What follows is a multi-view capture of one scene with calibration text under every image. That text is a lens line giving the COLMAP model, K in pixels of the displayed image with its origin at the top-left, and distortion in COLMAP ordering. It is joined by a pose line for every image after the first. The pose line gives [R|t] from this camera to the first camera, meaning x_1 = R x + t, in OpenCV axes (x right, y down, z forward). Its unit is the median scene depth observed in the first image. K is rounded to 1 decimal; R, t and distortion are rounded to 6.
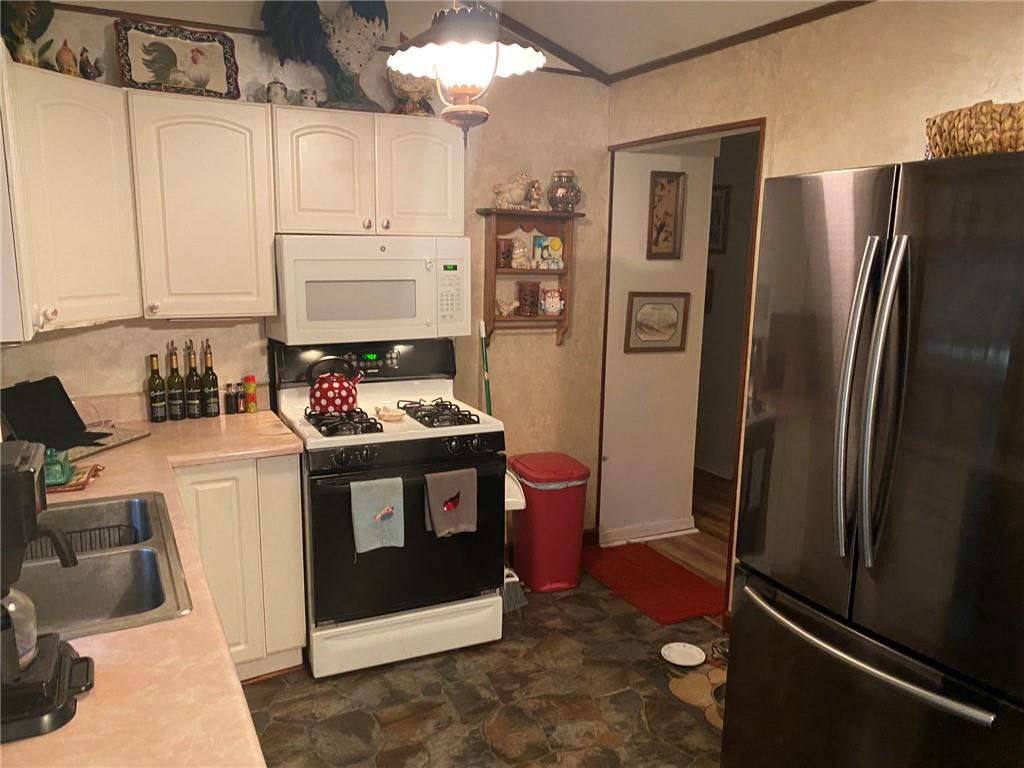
lens RADIAL K [[778.1, 0, 510.0], [0, 778.1, 391.1], [0, 0, 1]] dist [0.047632, -0.062818]
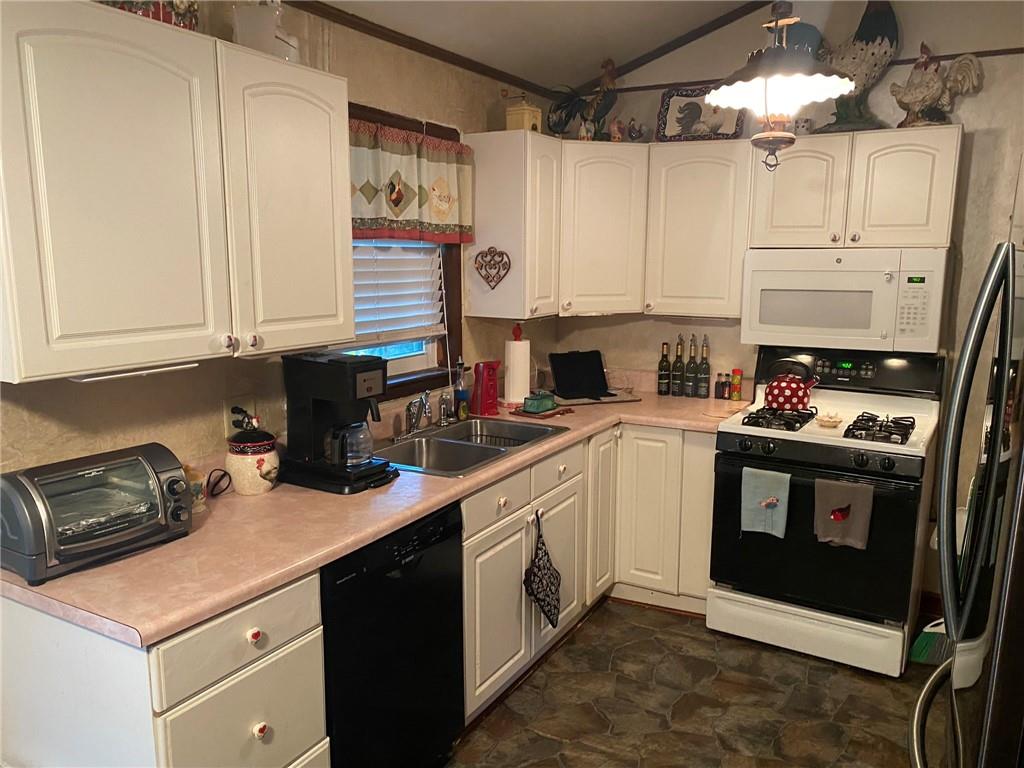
lens RADIAL K [[778.1, 0, 511.4], [0, 778.1, 388.4], [0, 0, 1]] dist [0.047632, -0.062818]
pose [[0.555029, 0.134487, -0.820887, 0.486105], [-0.150954, 0.986743, 0.059595, -0.010511], [0.818020, 0.090839, 0.567972, 0.064346]]
